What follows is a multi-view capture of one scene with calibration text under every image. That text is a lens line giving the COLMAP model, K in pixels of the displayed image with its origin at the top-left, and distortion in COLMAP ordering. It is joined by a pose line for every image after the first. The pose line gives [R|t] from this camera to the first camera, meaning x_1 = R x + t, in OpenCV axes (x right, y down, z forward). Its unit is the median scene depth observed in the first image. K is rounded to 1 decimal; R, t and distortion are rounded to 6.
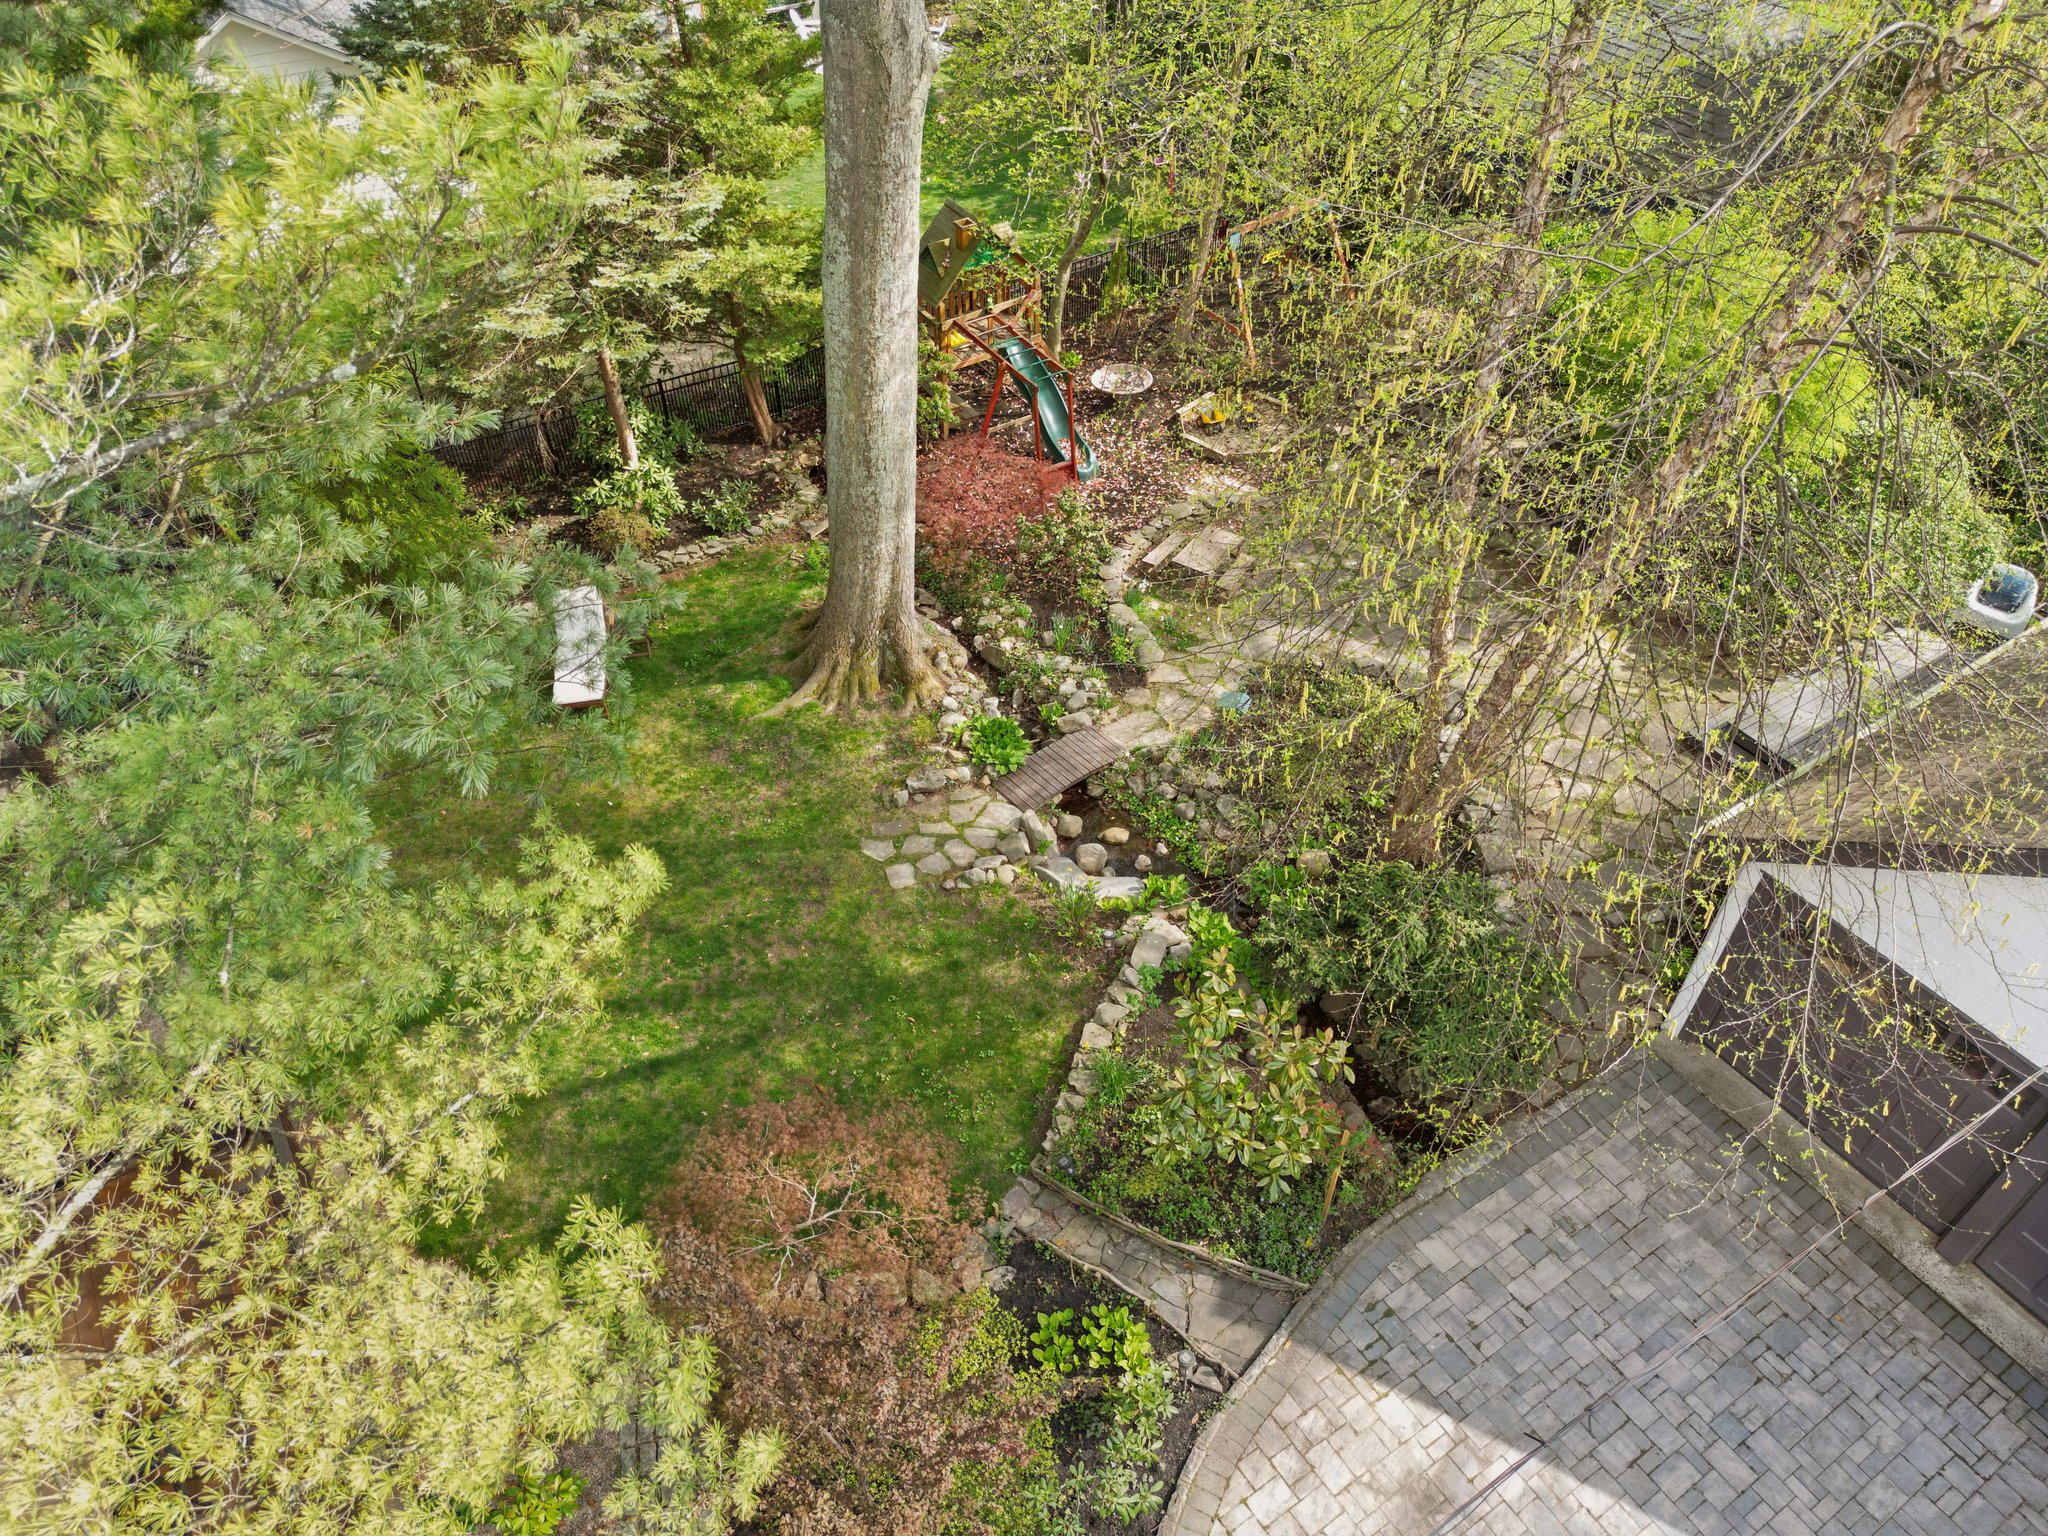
lens RADIAL K [[1461.4, 0, 1024.0], [0, 1461.4, 768.0], [0, 0, 1]] dist [-0.003066, -0.003926]
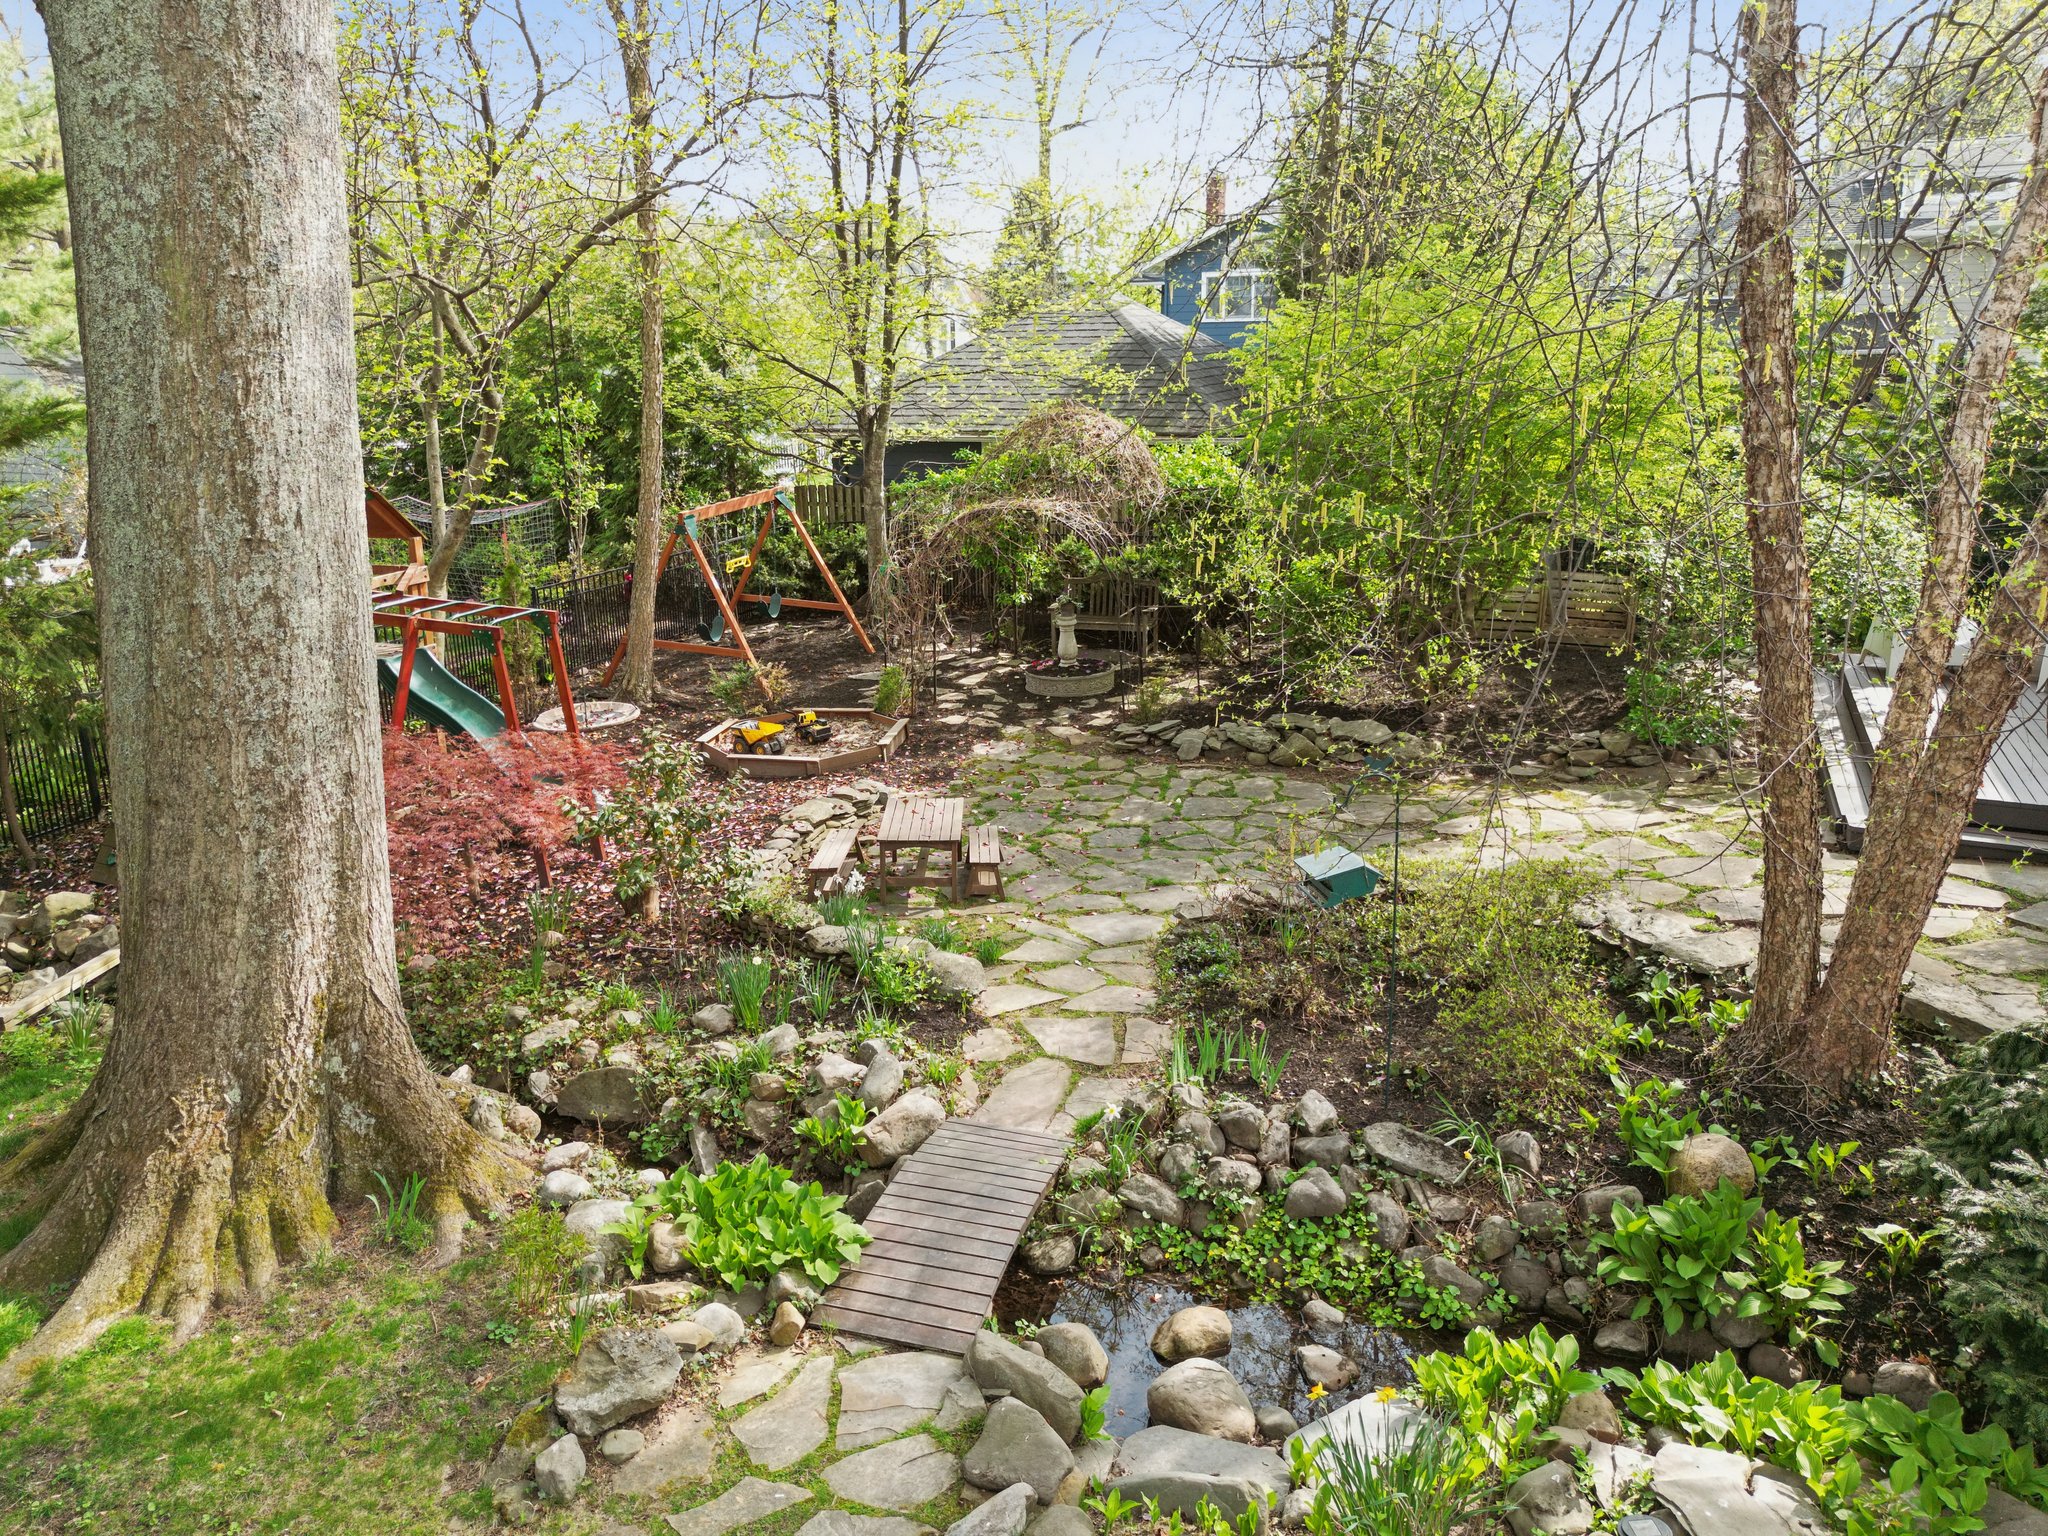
lens RADIAL K [[1461.4, 0, 1024.0], [0, 1461.4, 768.0], [0, 0, 1]] dist [-0.003066, -0.003926]
pose [[0.832736, -0.145495, 0.534211, -0.133189], [0.375256, 0.857754, -0.351342, 0.035665], [-0.407103, 0.493042, 0.768880, 0.620151]]
